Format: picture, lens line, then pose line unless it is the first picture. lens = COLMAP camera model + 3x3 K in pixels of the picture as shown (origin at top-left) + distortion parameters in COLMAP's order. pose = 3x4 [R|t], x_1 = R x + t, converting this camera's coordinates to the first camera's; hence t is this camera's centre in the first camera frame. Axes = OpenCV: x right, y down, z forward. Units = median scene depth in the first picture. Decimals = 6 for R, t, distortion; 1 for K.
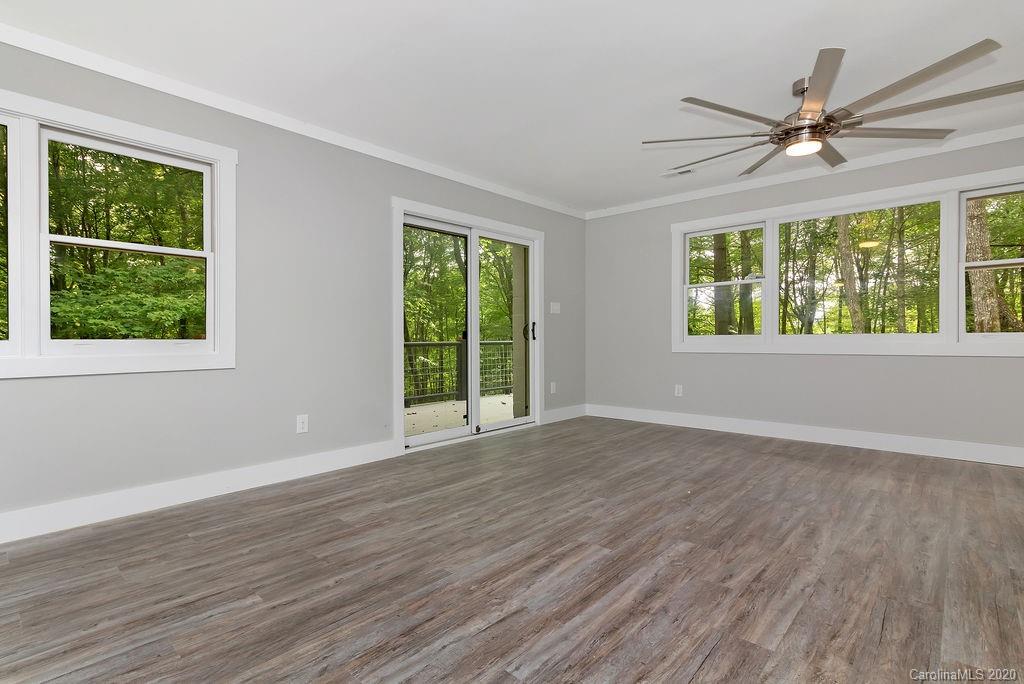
lens RADIAL K [[481.0, 0, 504.4], [0, 481.0, 340.7], [0, 0, 1]] dist [0.006305, 0.000651]
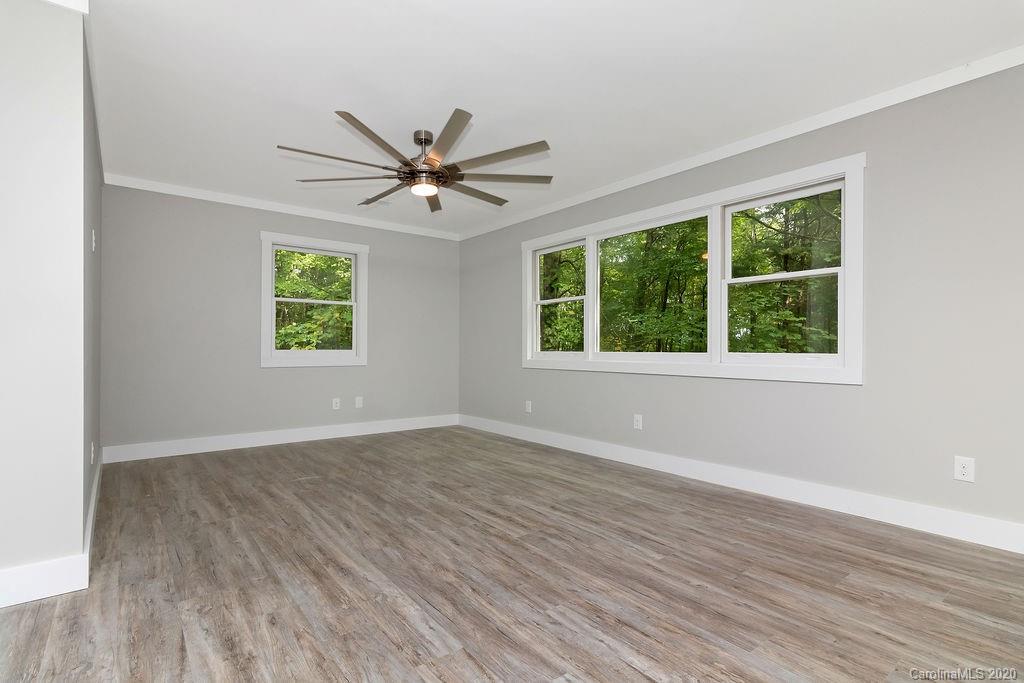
lens RADIAL K [[481.0, 0, 504.7], [0, 481.0, 342.7], [0, 0, 1]] dist [0.006305, 0.000651]
pose [[-0.139941, -0.005223, -0.990146, 0.629023], [-0.005544, 0.999975, -0.004492, -0.023161], [0.990144, 0.004861, -0.139966, 0.589695]]
